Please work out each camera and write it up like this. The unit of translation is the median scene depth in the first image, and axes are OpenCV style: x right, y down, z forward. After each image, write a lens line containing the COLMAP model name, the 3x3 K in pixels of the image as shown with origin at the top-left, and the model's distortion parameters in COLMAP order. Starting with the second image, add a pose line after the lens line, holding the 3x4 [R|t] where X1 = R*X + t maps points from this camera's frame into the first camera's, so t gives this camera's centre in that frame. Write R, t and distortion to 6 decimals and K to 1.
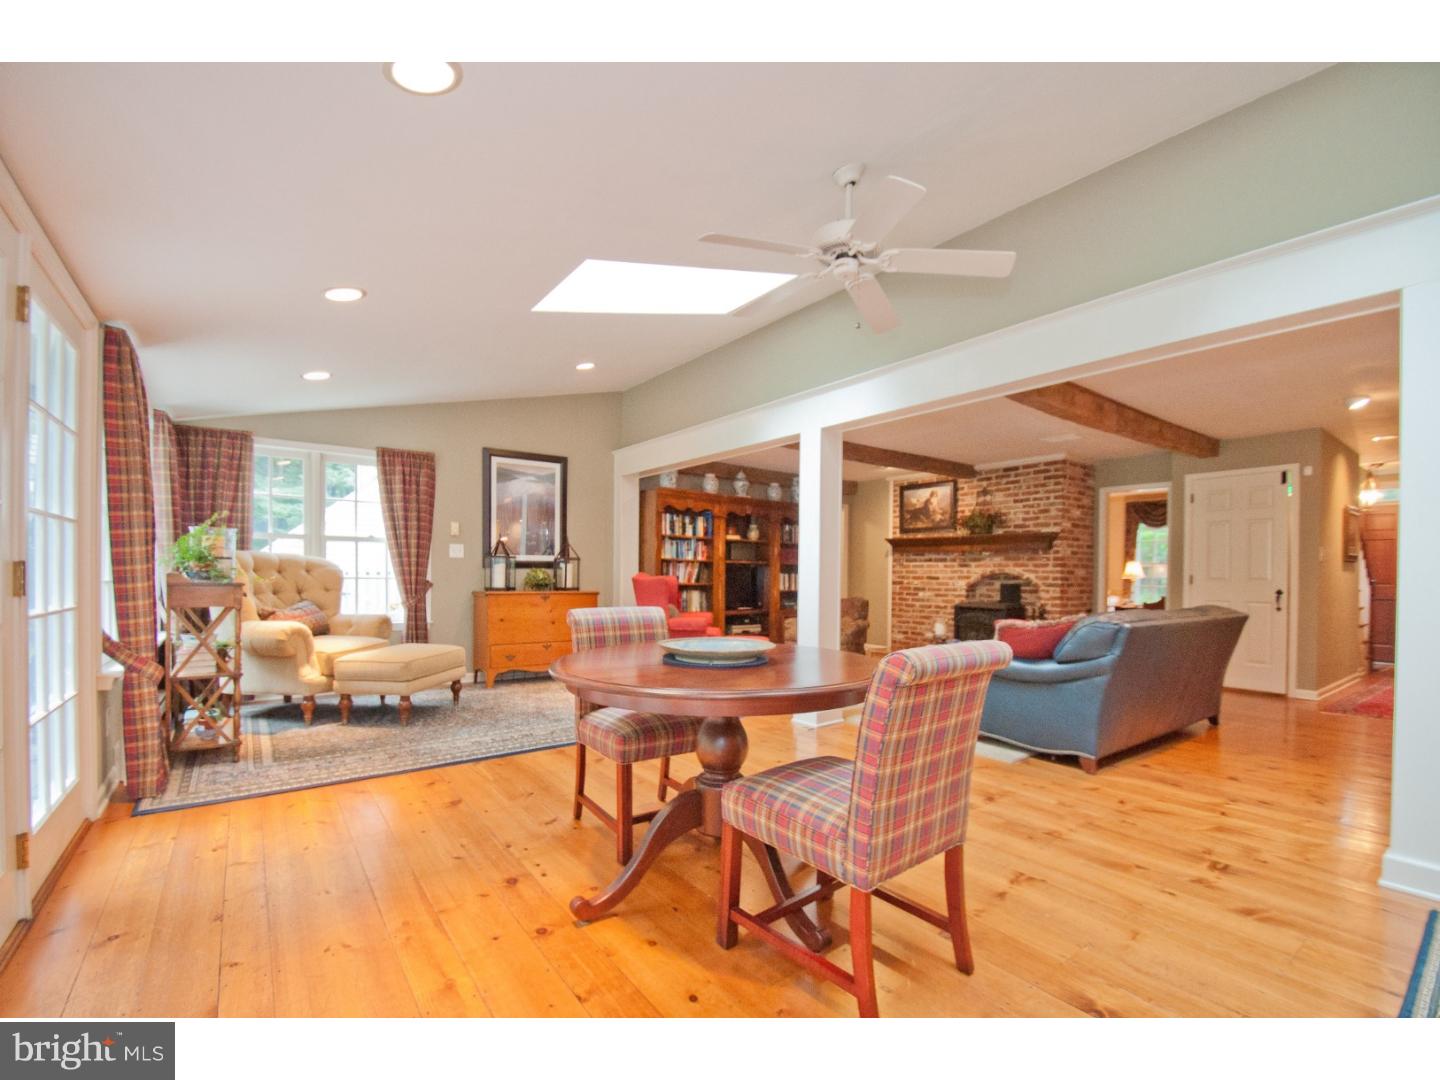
lens RADIAL K [[637.6, 0, 719.3], [0, 637.6, 580.2], [0, 0, 1]] dist [-0.001262, -0.000244]
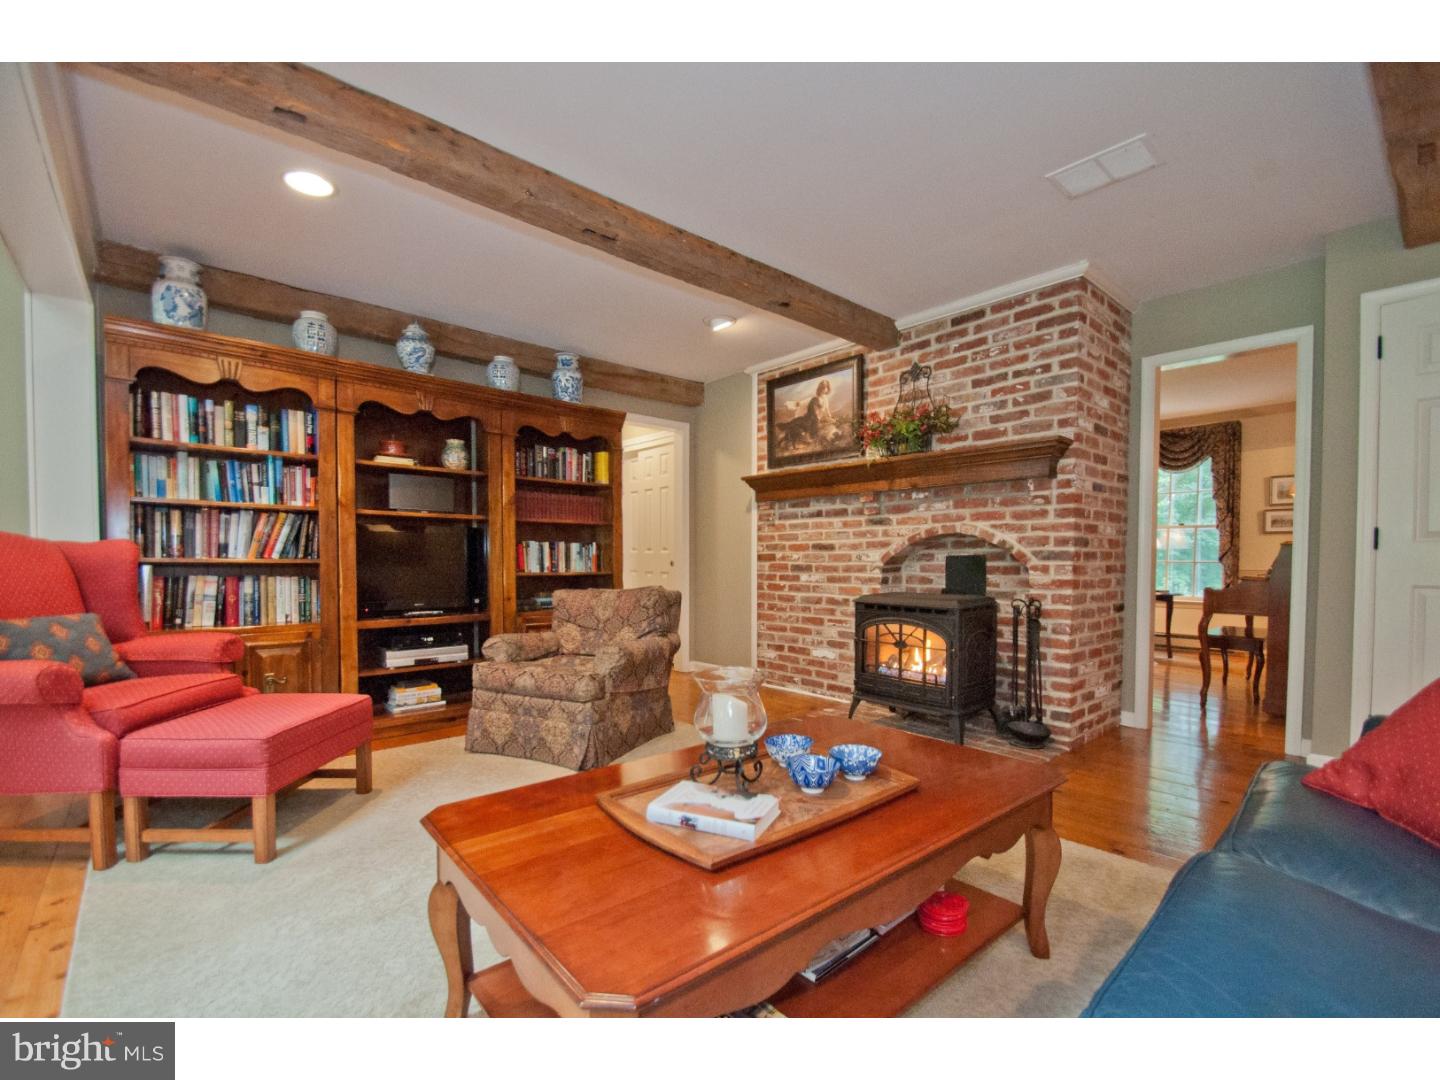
lens RADIAL K [[637.6, 0, 719.3], [0, 637.6, 580.2], [0, 0, 1]] dist [-0.001262, -0.000244]
pose [[0.996921, -0.011593, 0.077548, 0.228596], [0.009681, 0.999641, 0.024985, 0.010956], [-0.077810, -0.024158, 0.996676, 0.524860]]
